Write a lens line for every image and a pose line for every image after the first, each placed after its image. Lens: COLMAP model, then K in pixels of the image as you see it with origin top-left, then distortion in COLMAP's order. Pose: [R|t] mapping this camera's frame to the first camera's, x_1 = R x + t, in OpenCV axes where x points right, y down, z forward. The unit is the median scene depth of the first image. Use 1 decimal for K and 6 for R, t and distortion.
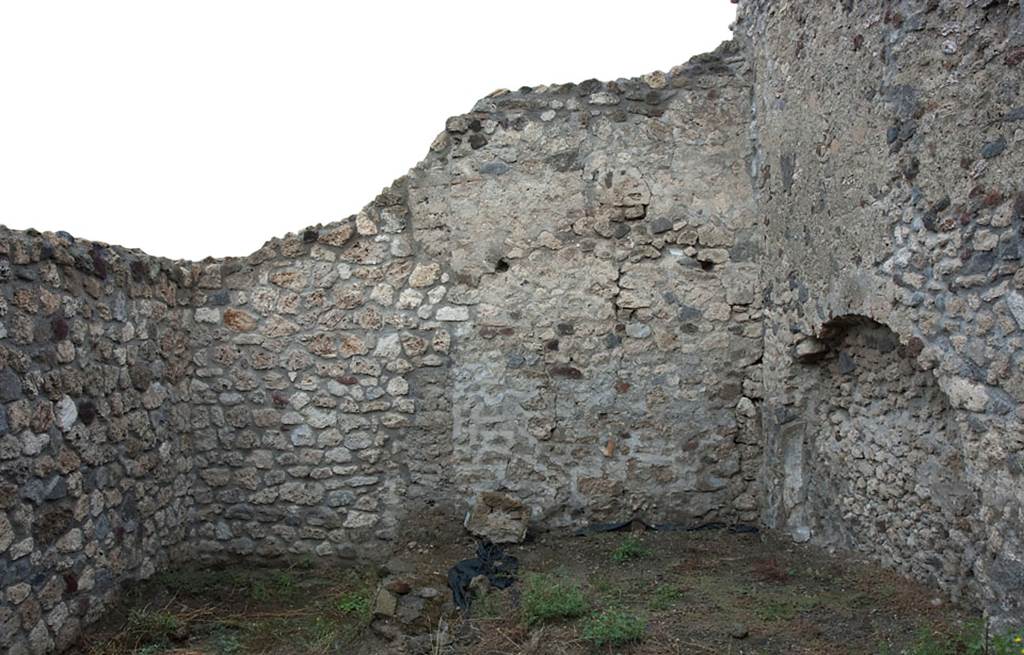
lens RADIAL K [[833.1, 0, 480.3], [0, 833.1, 344.7], [0, 0, 1]] dist [-0.173574, 0.130354]
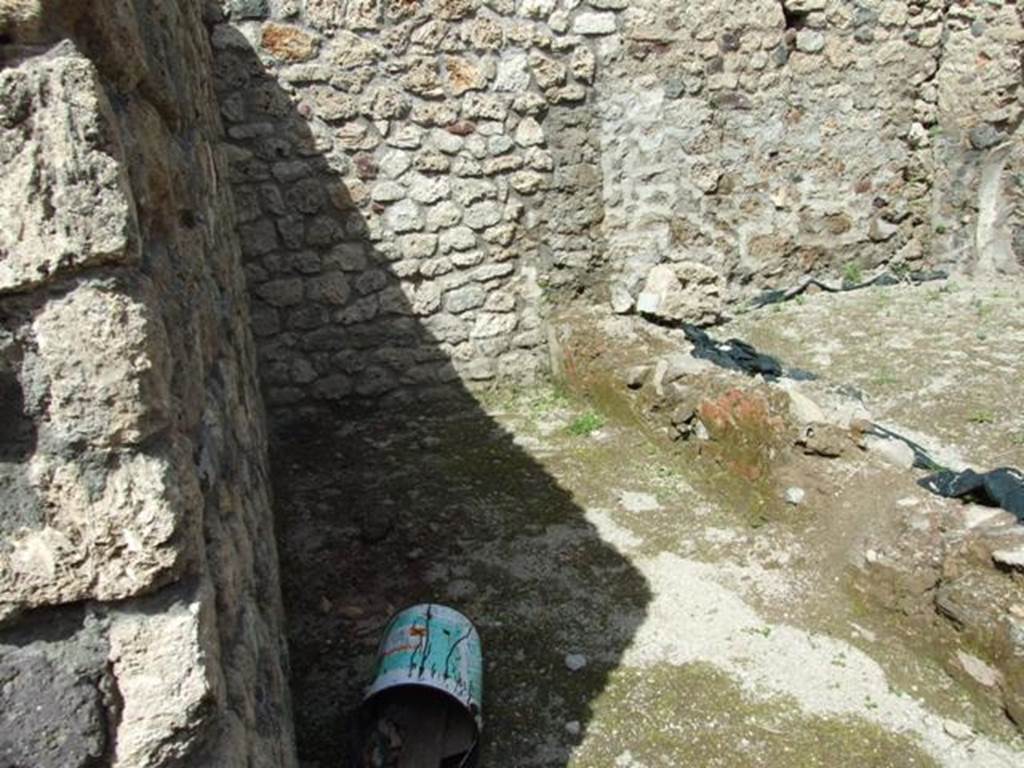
lens RADIAL K [[850.3, 0, 494.9], [0, 850.3, 375.0], [0, 0, 1]] dist [-0.055441, 0.053579]
pose [[0.943996, -0.148510, 0.294646, -0.373015], [0.071538, 0.963862, 0.256619, 0.062170], [-0.322108, -0.221169, 0.920506, 0.296219]]
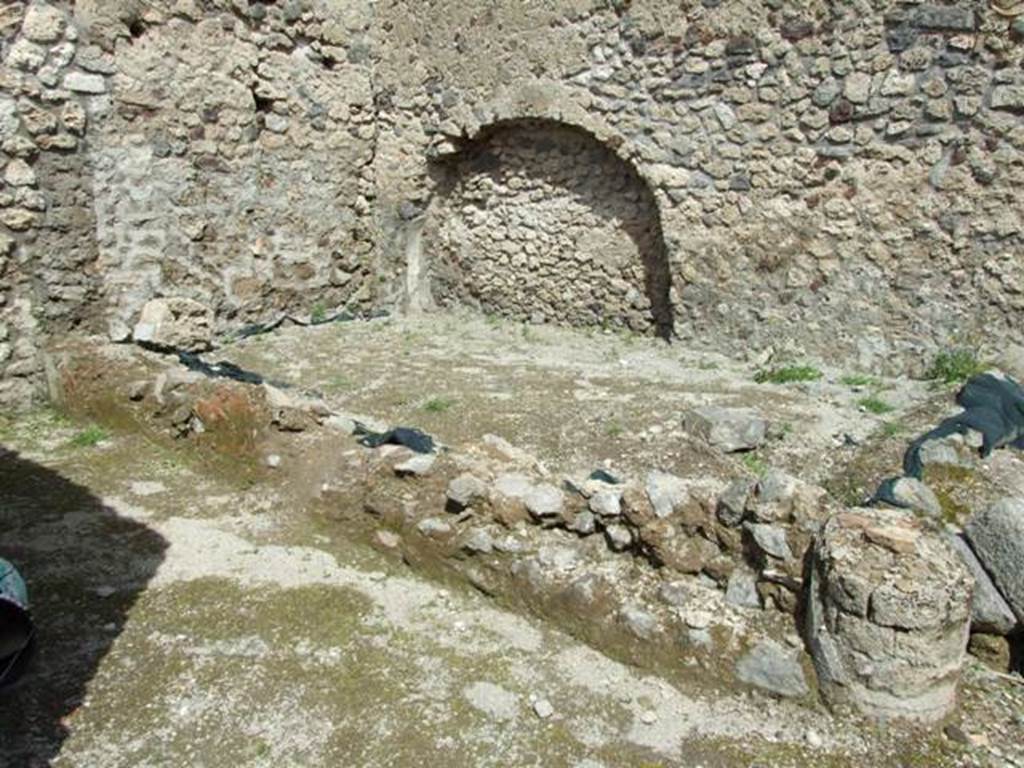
lens RADIAL K [[839.2, 0, 524.0], [0, 839.2, 372.1], [0, 0, 1]] dist [-0.057977, 0.054816]
pose [[0.589118, -0.150007, 0.794001, -0.457583], [-0.025253, 0.978720, 0.203642, 0.062550], [-0.807653, -0.140020, 0.572793, 0.167179]]
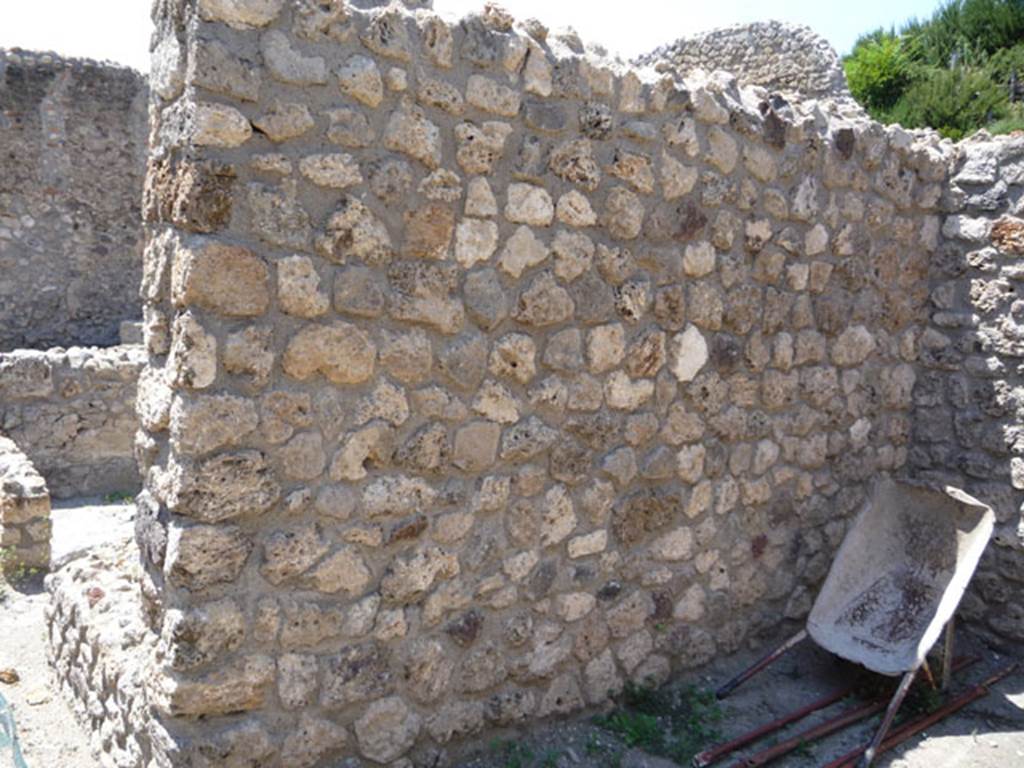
lens RADIAL K [[890.9, 0, 480.9], [0, 890.9, 388.7], [0, 0, 1]] dist [-0.052854, 0.042826]
pose [[0.655840, 0.153581, -0.739112, -0.064980], [-0.072128, 0.987355, 0.141162, 0.017135], [0.751446, -0.039269, 0.658625, 0.288794]]
